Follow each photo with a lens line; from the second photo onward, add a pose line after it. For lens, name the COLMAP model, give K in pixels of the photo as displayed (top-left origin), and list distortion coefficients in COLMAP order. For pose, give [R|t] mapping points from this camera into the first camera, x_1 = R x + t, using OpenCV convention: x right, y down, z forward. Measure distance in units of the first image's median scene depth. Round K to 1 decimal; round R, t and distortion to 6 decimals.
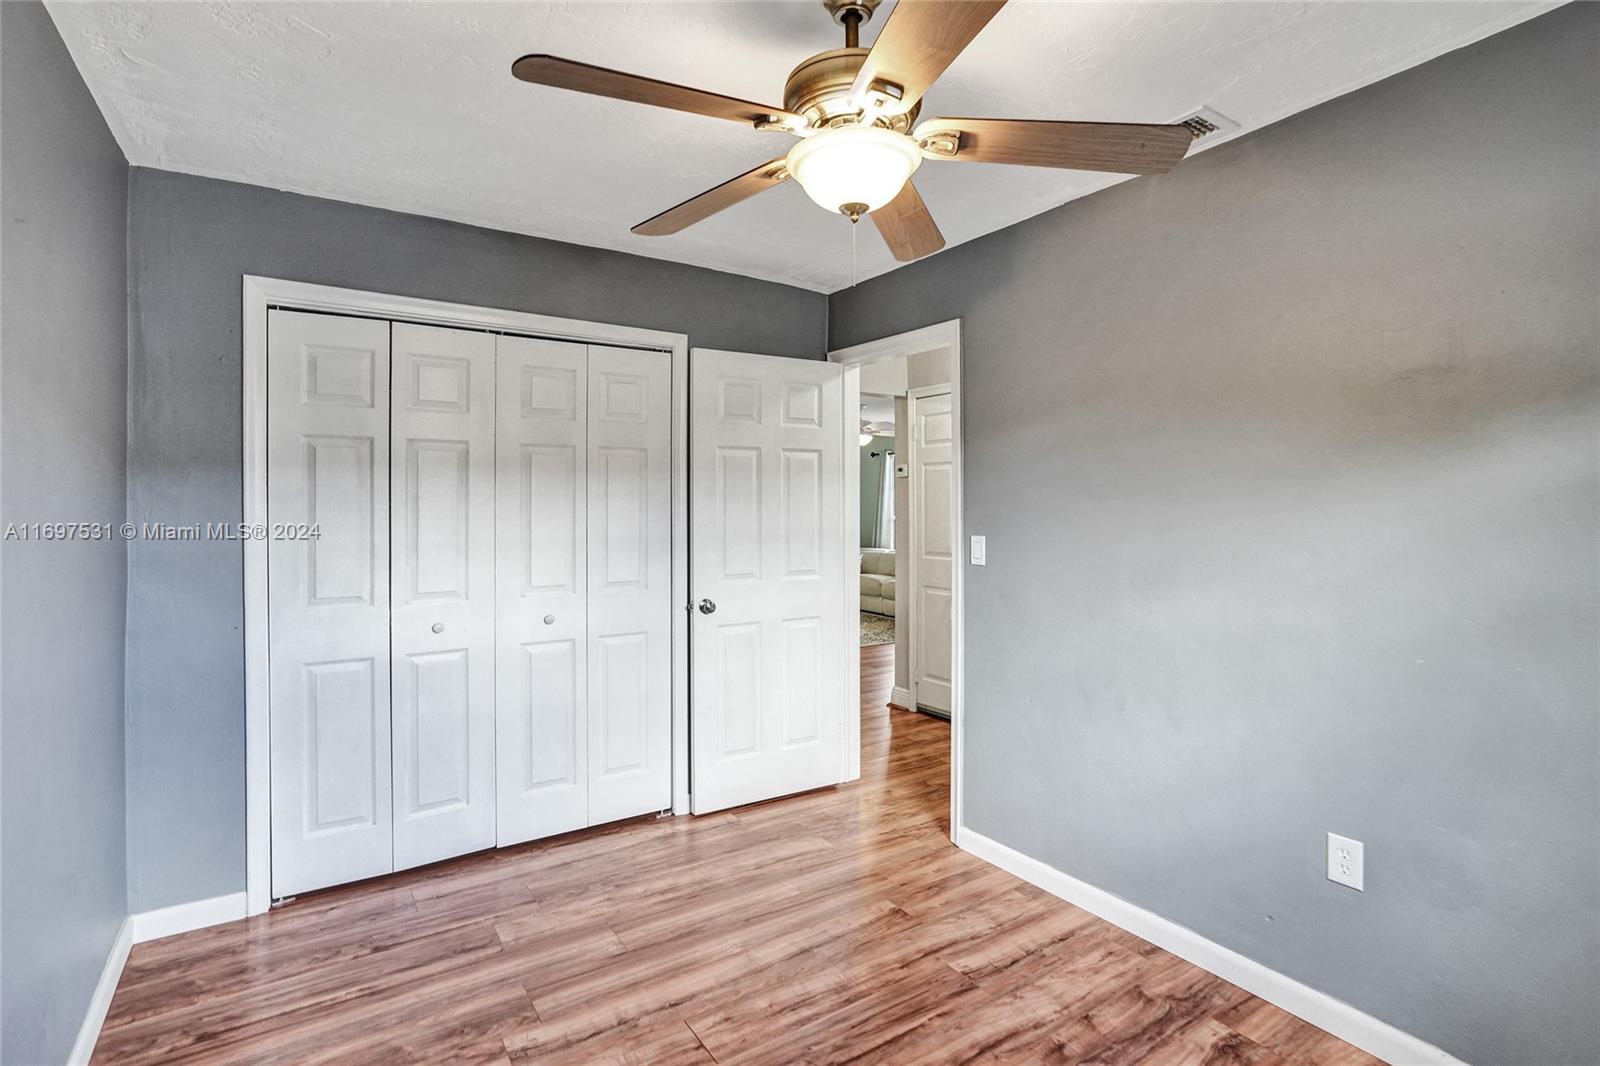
lens RADIAL K [[760.8, 0, 780.6], [0, 760.8, 551.9], [0, 0, 1]] dist [-0.052814, 0.033171]
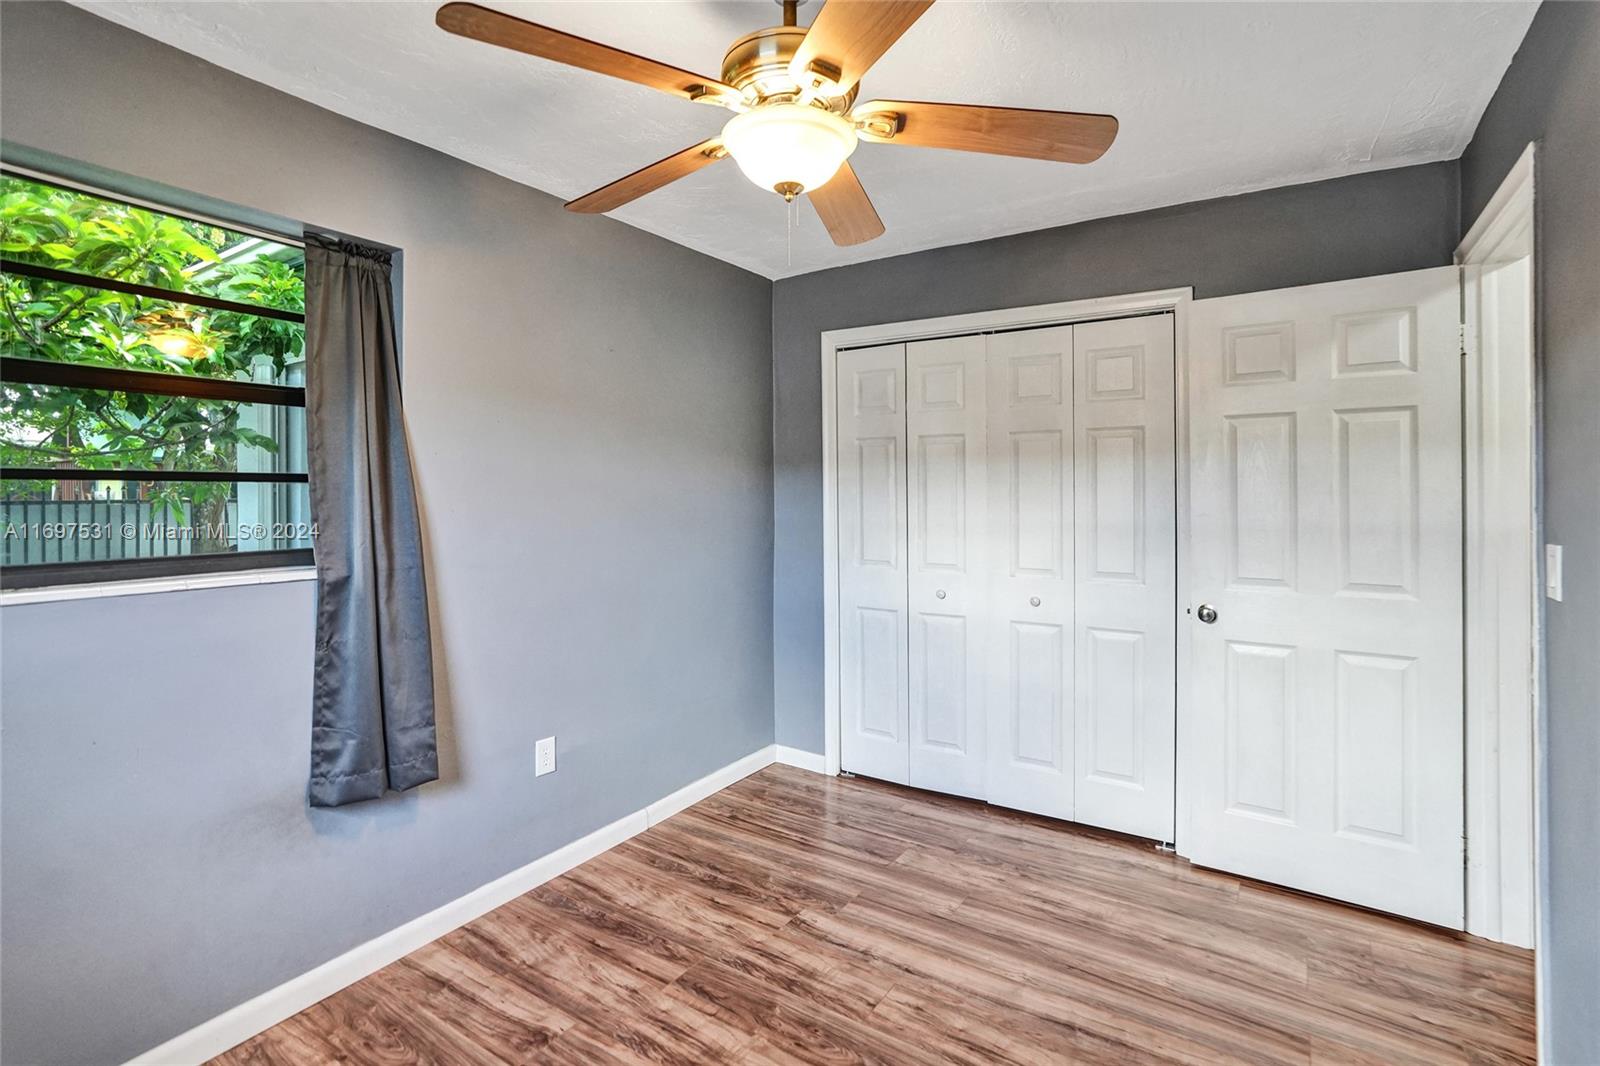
lens RADIAL K [[753.3, 0, 806.1], [0, 753.3, 542.6], [0, 0, 1]] dist [-0.054736, 0.031276]
pose [[0.404719, 0.058012, -0.912599, 0.544326], [-0.054961, 0.997725, 0.039050, -0.014623], [0.912788, 0.034353, 0.406986, 0.335106]]
